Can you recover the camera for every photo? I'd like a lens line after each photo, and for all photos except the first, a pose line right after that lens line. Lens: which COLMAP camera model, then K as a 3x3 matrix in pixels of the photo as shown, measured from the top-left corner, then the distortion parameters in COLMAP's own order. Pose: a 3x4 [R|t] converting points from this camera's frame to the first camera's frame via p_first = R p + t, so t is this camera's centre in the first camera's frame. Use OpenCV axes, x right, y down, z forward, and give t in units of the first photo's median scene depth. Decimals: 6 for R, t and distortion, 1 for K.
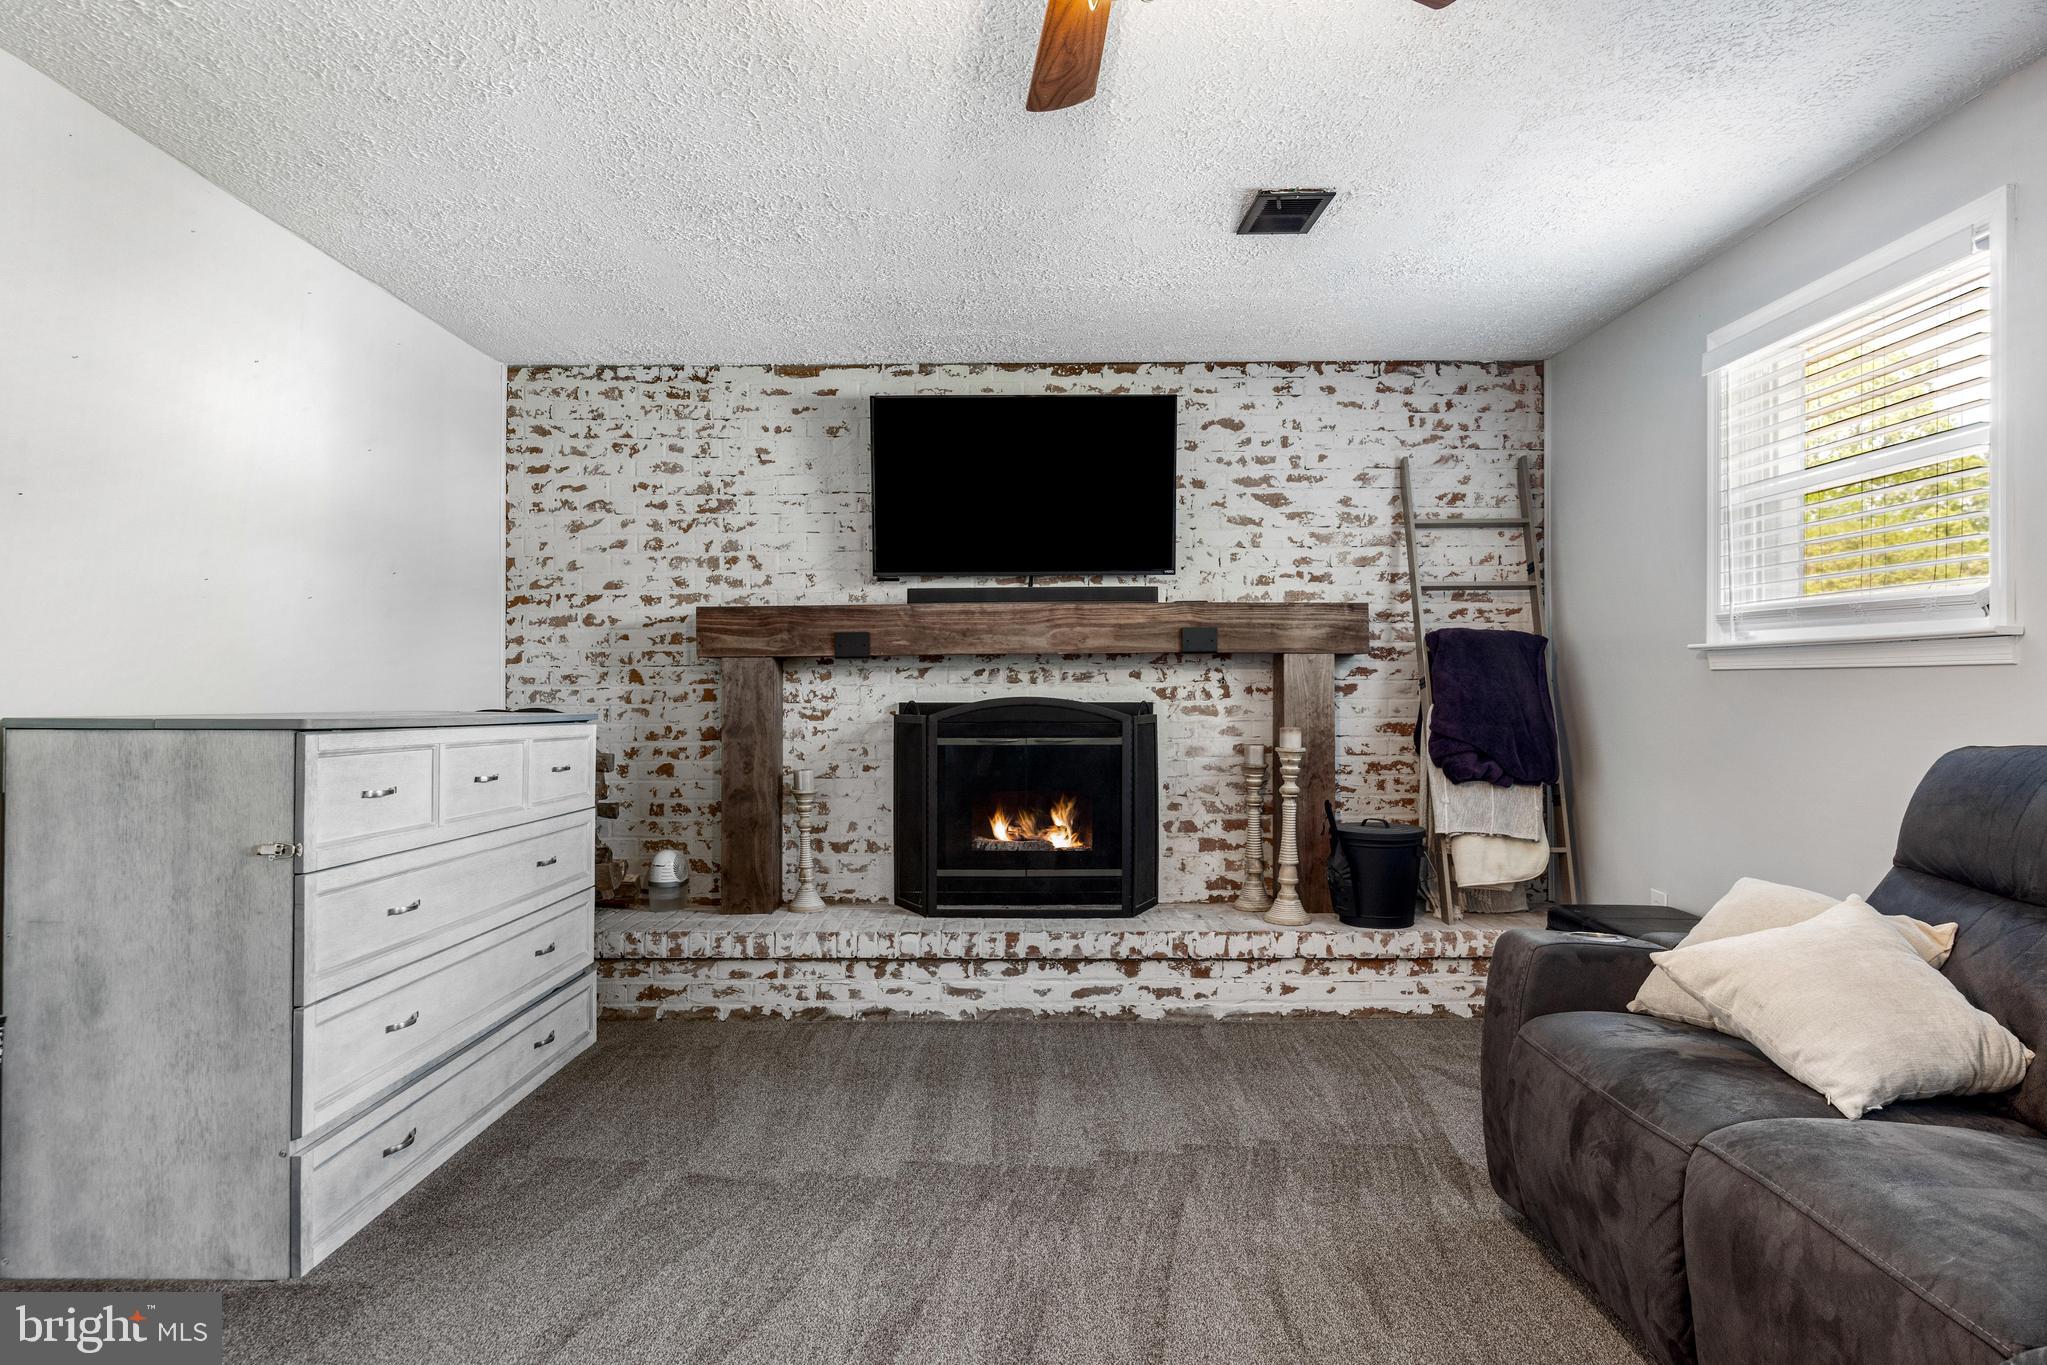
lens RADIAL K [[1180.9, 0, 1030.1], [0, 1180.9, 689.5], [0, 0, 1]] dist [-0.008593, 0.002078]
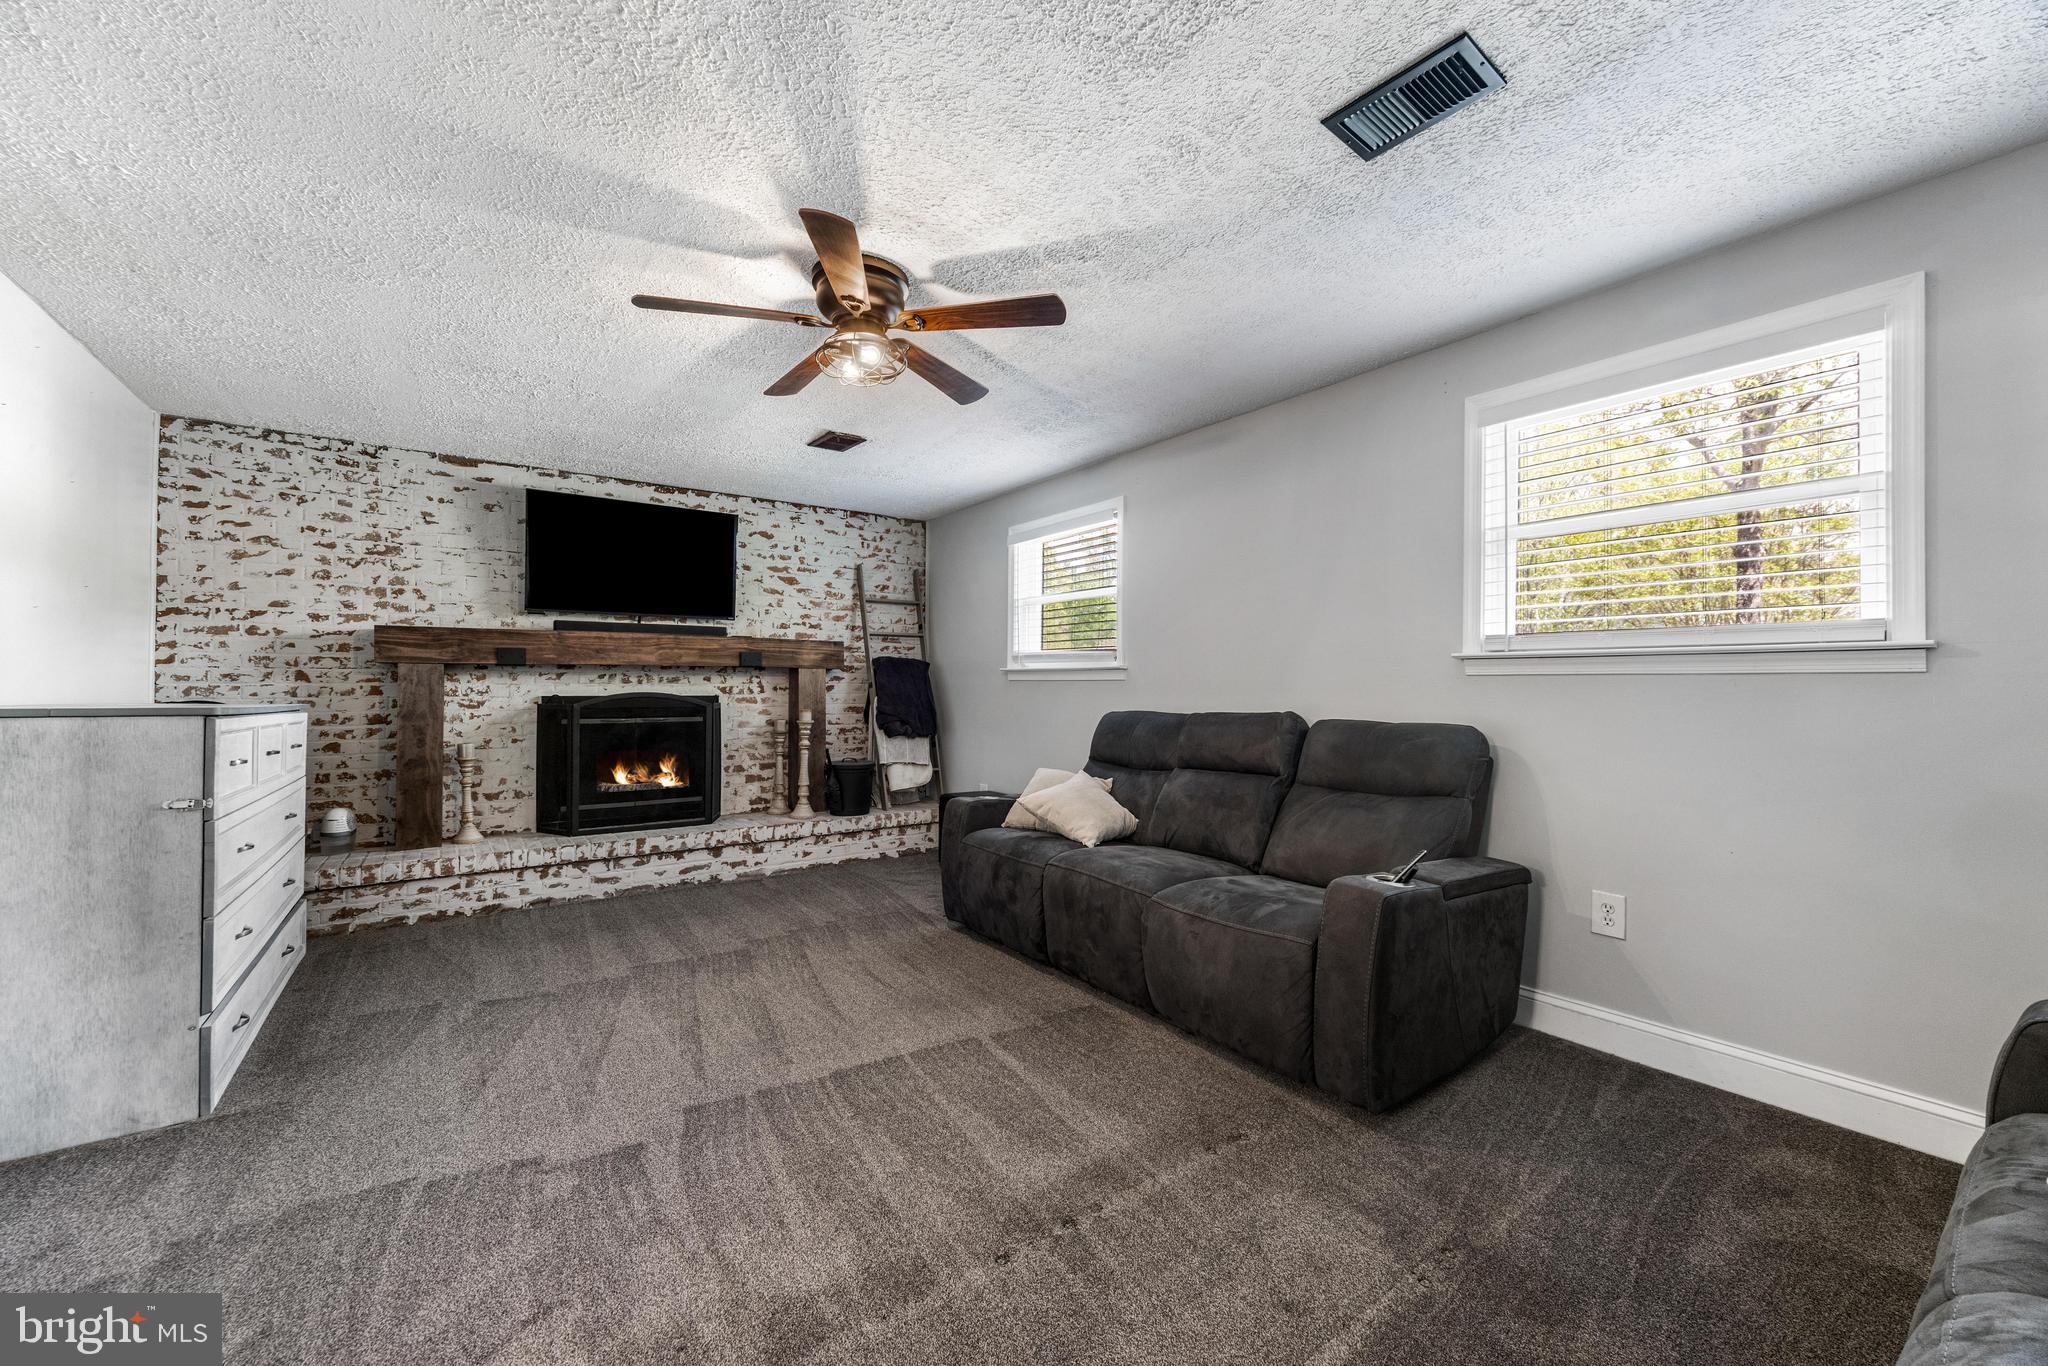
lens RADIAL K [[786.9, 0, 1010.9], [0, 786.9, 688.4], [0, 0, 1]] dist [-0.001990, 0.000538]
pose [[0.815559, 0.004158, 0.578658, -0.220926], [-0.004810, 0.999988, -0.000405, -0.000893], [-0.578653, -0.002453, 0.815570, -0.162835]]
